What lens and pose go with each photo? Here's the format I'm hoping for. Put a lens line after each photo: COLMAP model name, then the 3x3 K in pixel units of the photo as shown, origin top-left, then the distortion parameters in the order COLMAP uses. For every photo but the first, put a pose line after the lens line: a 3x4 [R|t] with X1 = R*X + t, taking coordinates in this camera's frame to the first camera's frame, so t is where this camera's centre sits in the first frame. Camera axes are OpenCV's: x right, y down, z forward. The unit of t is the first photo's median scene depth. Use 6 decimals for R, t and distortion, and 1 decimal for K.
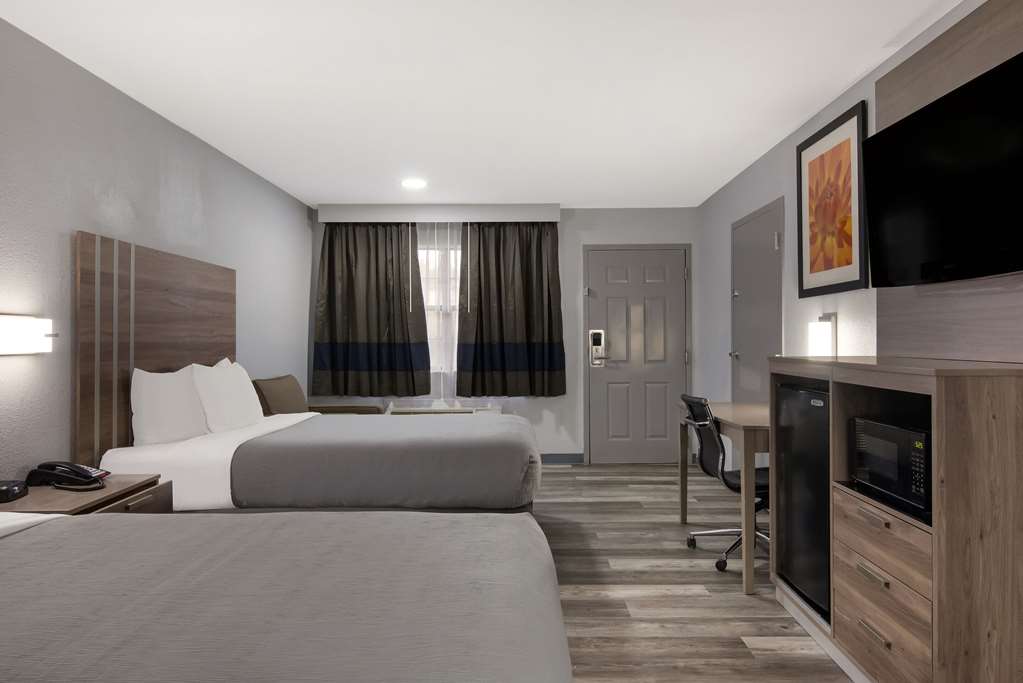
lens RADIAL K [[636.4, 0, 517.6], [0, 636.4, 328.8], [0, 0, 1]] dist [0.002361, 0.002289]
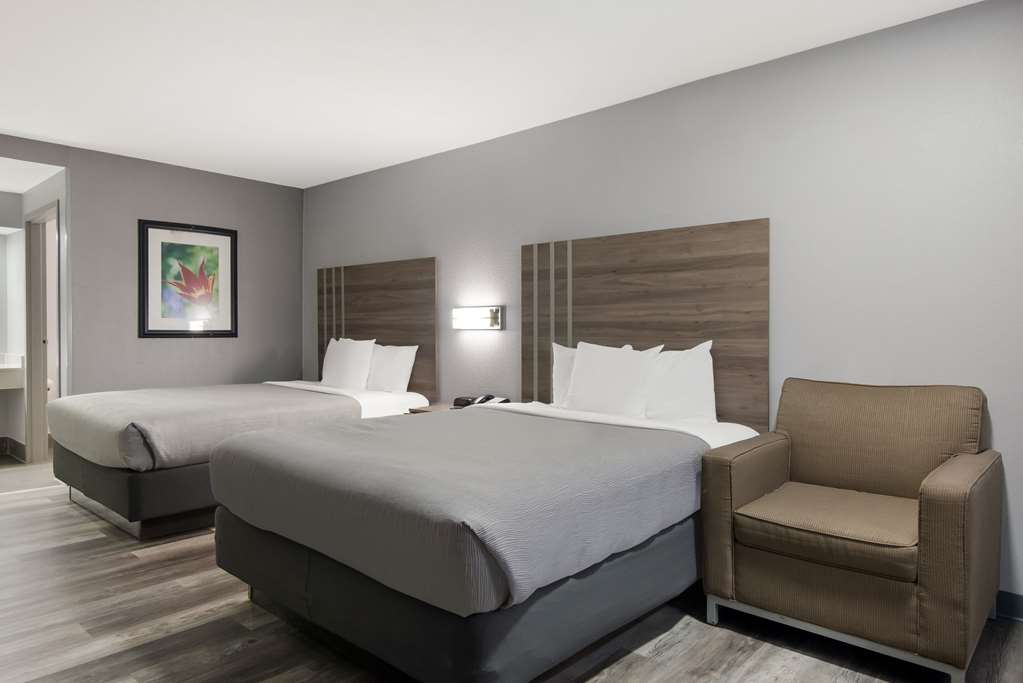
lens RADIAL K [[636.4, 0, 517.6], [0, 636.4, 328.8], [0, 0, 1]] dist [0.002361, 0.002289]
pose [[-0.650184, 0.017604, -0.759572, 0.397807], [0.026327, 0.999653, 0.000632, 0.032547], [0.759320, -0.019586, -0.650422, 1.810832]]
